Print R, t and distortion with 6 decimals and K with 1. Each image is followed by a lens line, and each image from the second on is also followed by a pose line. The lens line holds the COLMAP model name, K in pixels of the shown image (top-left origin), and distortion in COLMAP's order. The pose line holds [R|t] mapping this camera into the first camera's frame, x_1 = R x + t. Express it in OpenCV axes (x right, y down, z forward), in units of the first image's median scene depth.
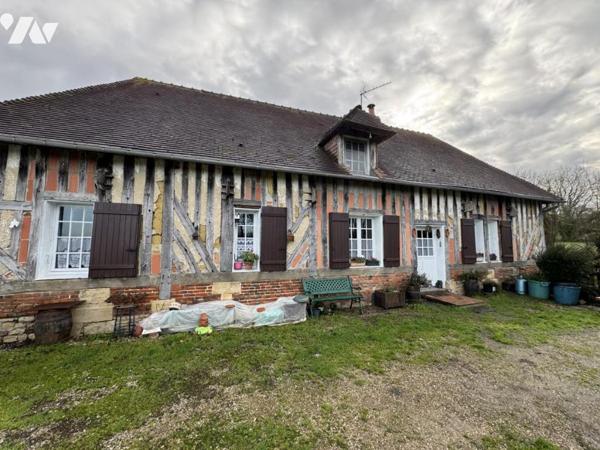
lens RADIAL K [[238.5, 0, 300.7], [0, 238.5, 225.6], [0, 0, 1]] dist [-0.006076, 0.000366]
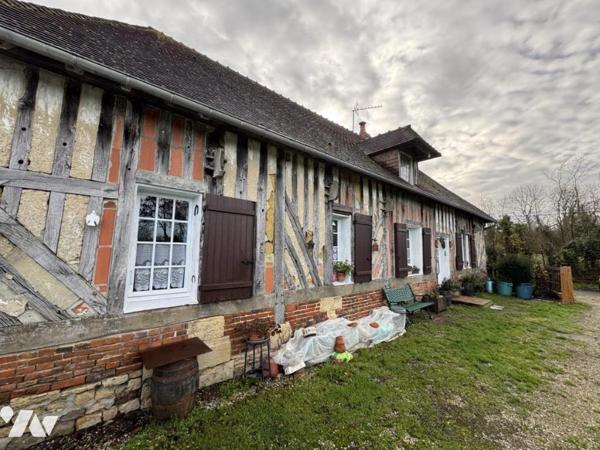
lens RADIAL K [[238.5, 0, 299.5], [0, 238.5, 226.3], [0, 0, 1]] dist [-0.006076, 0.000366]
pose [[0.935961, 0.048381, 0.348763, -0.825045], [-0.043522, 0.998815, -0.021760, 0.000159], [-0.349403, 0.005187, 0.936958, 0.239766]]
